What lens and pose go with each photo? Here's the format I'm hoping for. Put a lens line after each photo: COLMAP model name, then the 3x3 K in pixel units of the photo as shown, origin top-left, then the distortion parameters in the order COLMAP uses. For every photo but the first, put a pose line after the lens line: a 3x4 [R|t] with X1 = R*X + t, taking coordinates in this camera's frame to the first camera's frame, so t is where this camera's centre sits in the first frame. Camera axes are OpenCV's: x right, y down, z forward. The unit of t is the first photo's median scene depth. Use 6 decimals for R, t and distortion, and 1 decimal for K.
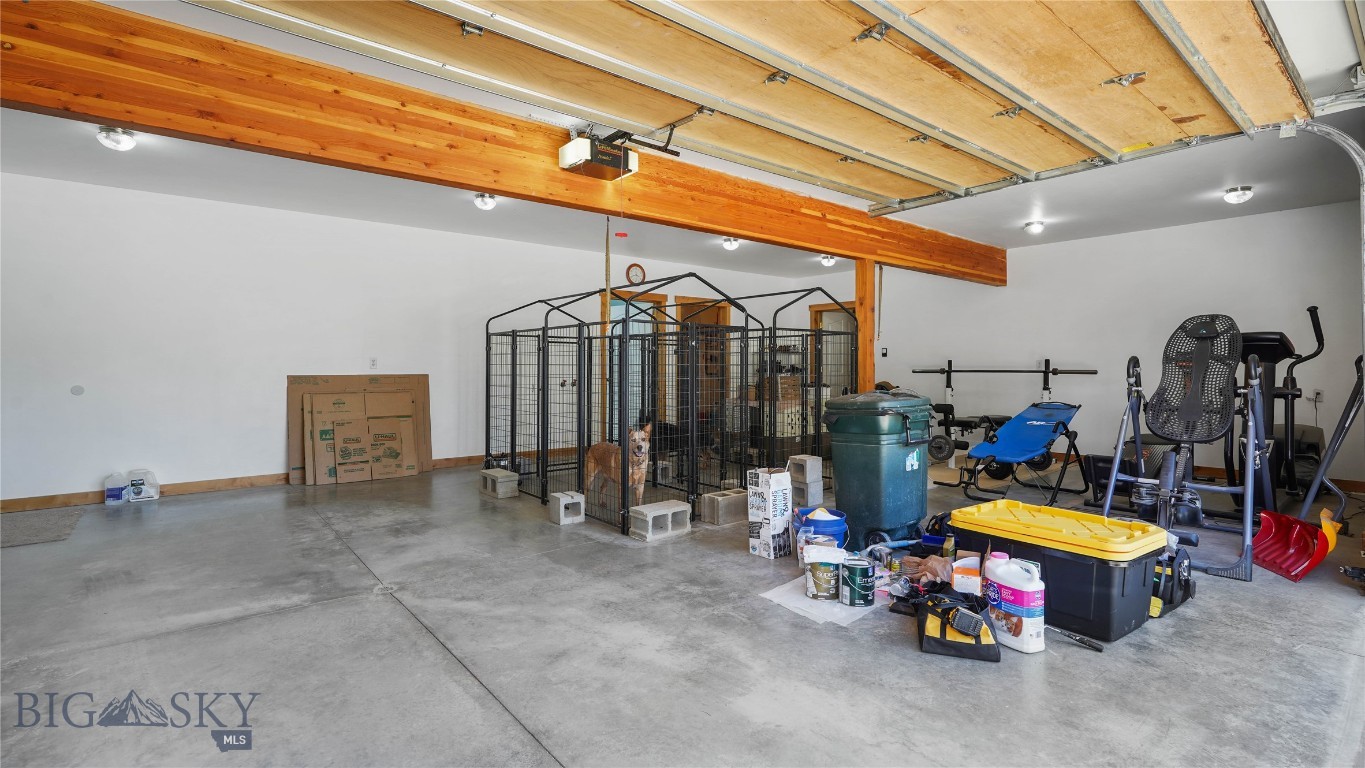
lens RADIAL K [[620.2, 0, 679.7], [0, 620.2, 378.7], [0, 0, 1]] dist [-0.004555, -0.000205]
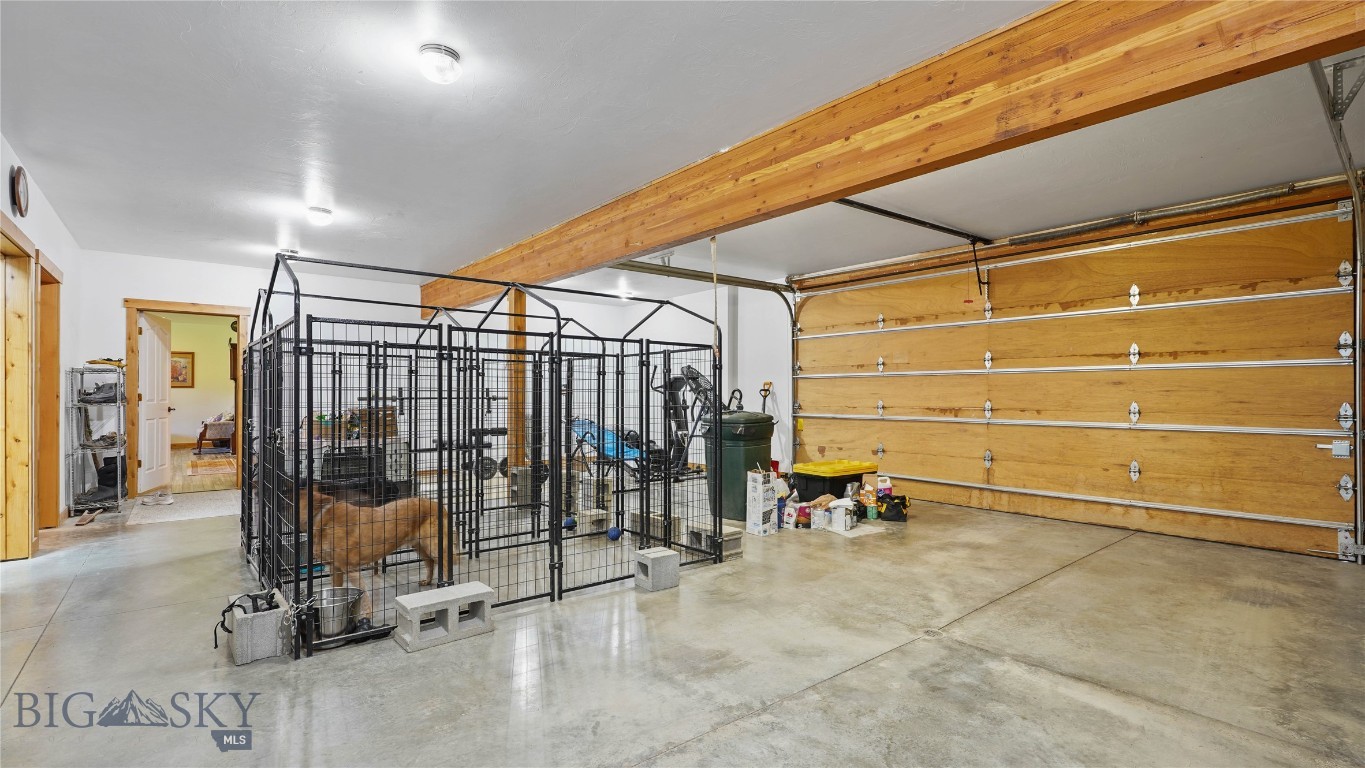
lens RADIAL K [[620.2, 0, 680.7], [0, 620.2, 390.7], [0, 0, 1]] dist [-0.004555, -0.000205]
pose [[-0.002927, 0.006557, 0.999974, -1.416647], [0.018394, 0.999810, -0.006502, -0.024414], [-0.999827, 0.018374, -0.003047, 1.385803]]
